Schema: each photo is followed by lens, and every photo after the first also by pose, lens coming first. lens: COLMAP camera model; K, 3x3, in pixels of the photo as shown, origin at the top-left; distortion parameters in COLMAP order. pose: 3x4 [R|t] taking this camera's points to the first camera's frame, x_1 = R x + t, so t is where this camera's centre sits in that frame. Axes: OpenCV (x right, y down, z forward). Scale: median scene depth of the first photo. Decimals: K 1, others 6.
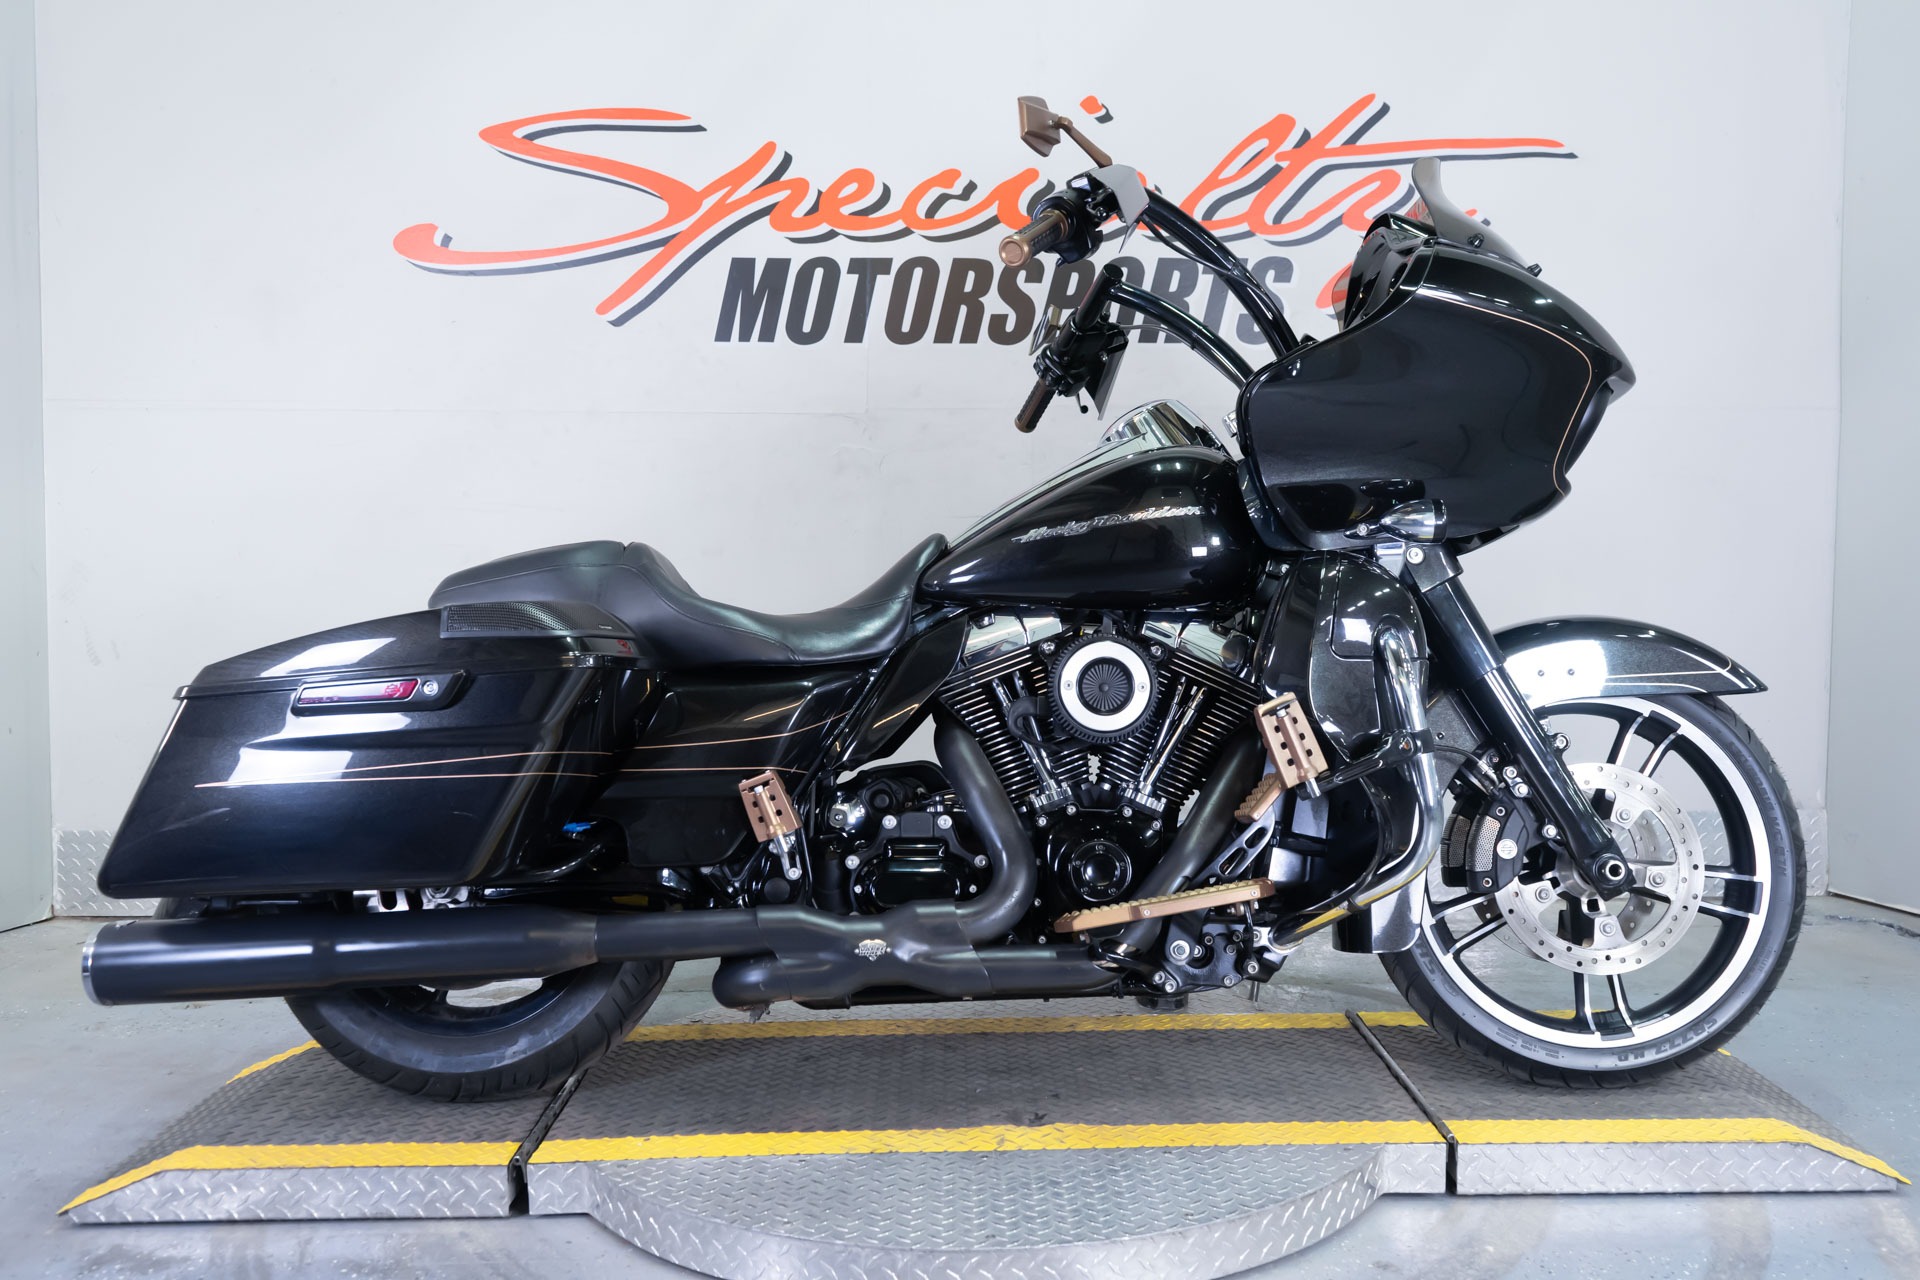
lens RADIAL K [[1750.4, 0, 960.0], [0, 1750.4, 640.0], [0, 0, 1]] dist [0.009804, -0.013664]
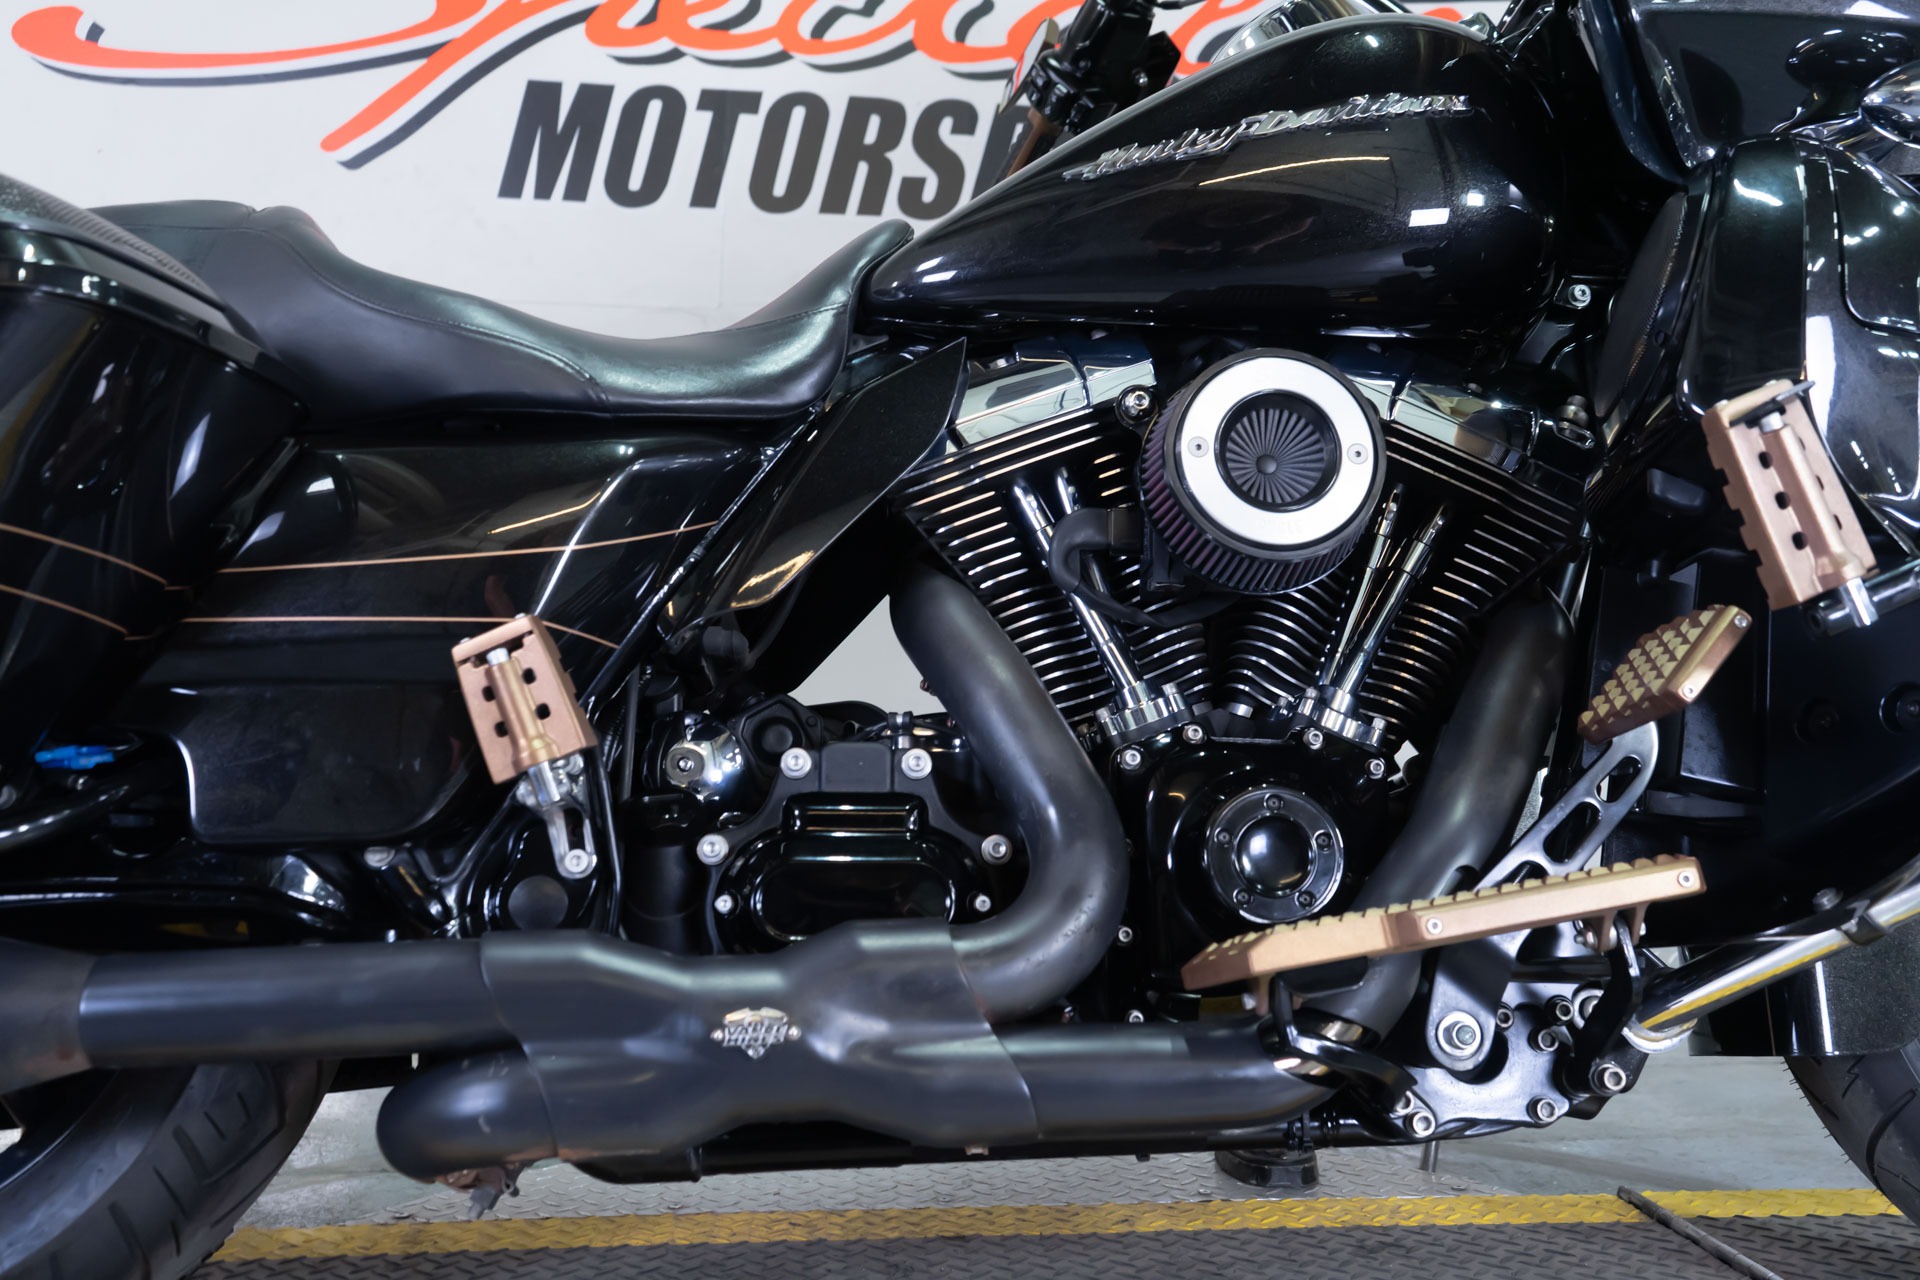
lens RADIAL K [[1702.0, 0, 922.0], [0, 1702.0, 641.1], [0, 0, 1]] dist [0.013610, 0.013295]
pose [[0.996150, 0.018746, 0.085636, -0.045204], [-0.008343, 0.992708, -0.120255, 0.123788], [-0.087266, 0.119078, 0.989042, 0.541652]]
